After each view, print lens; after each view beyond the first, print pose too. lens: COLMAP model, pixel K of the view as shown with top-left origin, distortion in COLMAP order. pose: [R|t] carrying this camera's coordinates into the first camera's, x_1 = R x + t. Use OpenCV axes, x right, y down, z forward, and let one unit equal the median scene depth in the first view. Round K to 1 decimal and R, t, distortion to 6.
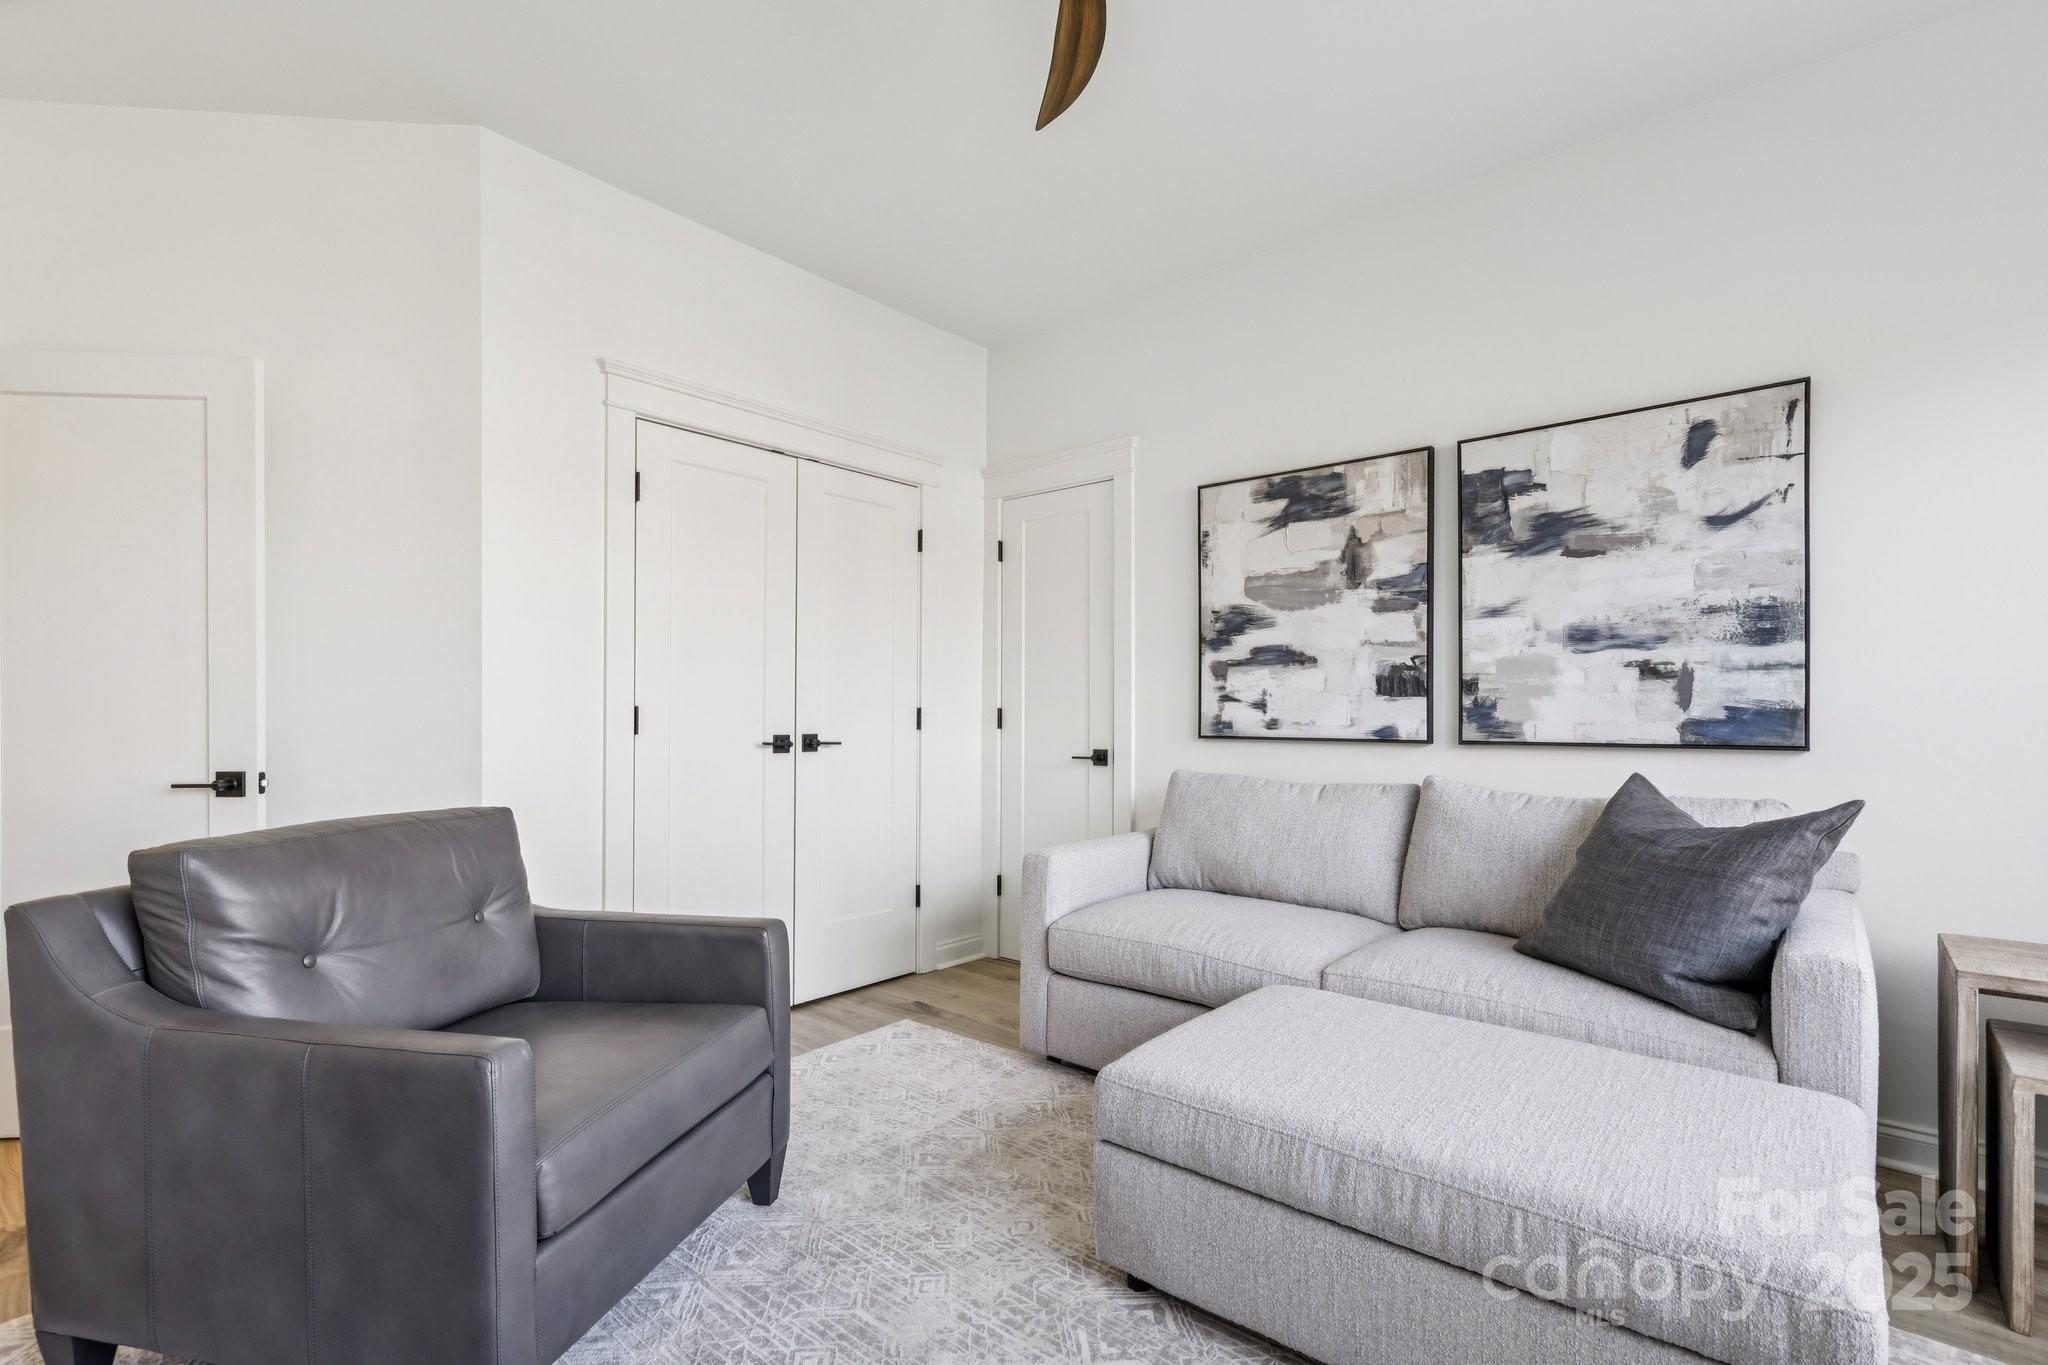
lens RADIAL K [[919.8, 0, 1011.6], [0, 919.8, 716.1], [0, 0, 1]] dist [0.003016, -0.000797]
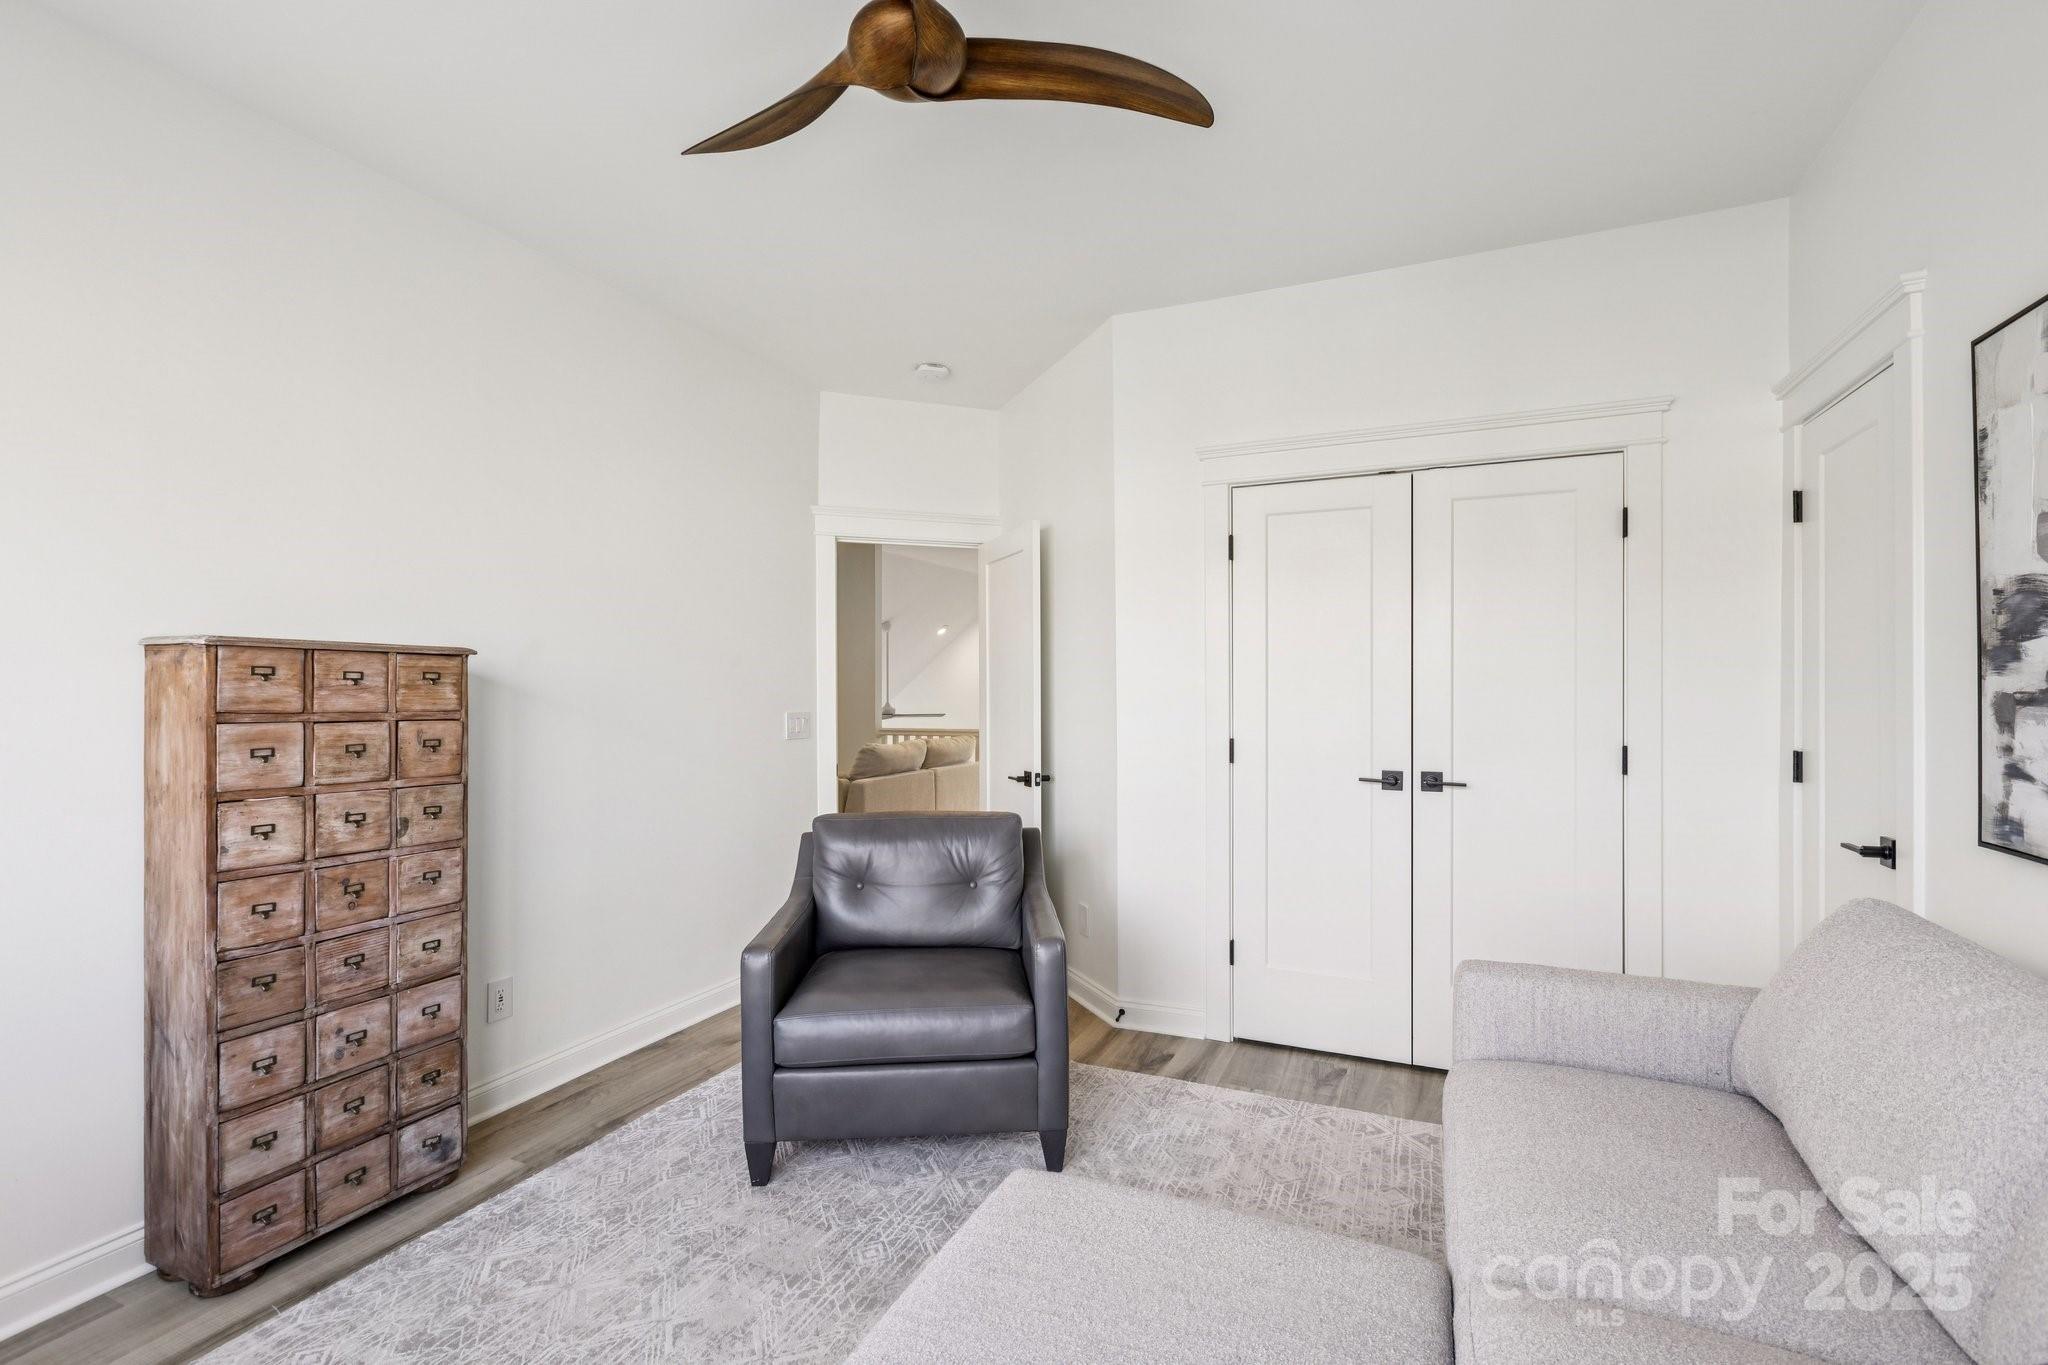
lens RADIAL K [[919.8, 0, 1051.1], [0, 919.8, 696.2], [0, 0, 1]] dist [0.003016, -0.000797]
pose [[0.295946, 0.005468, -0.955189, 0.597675], [-0.000930, 0.999985, 0.005436, -0.066651], [0.955204, -0.000720, 0.295947, 0.419150]]
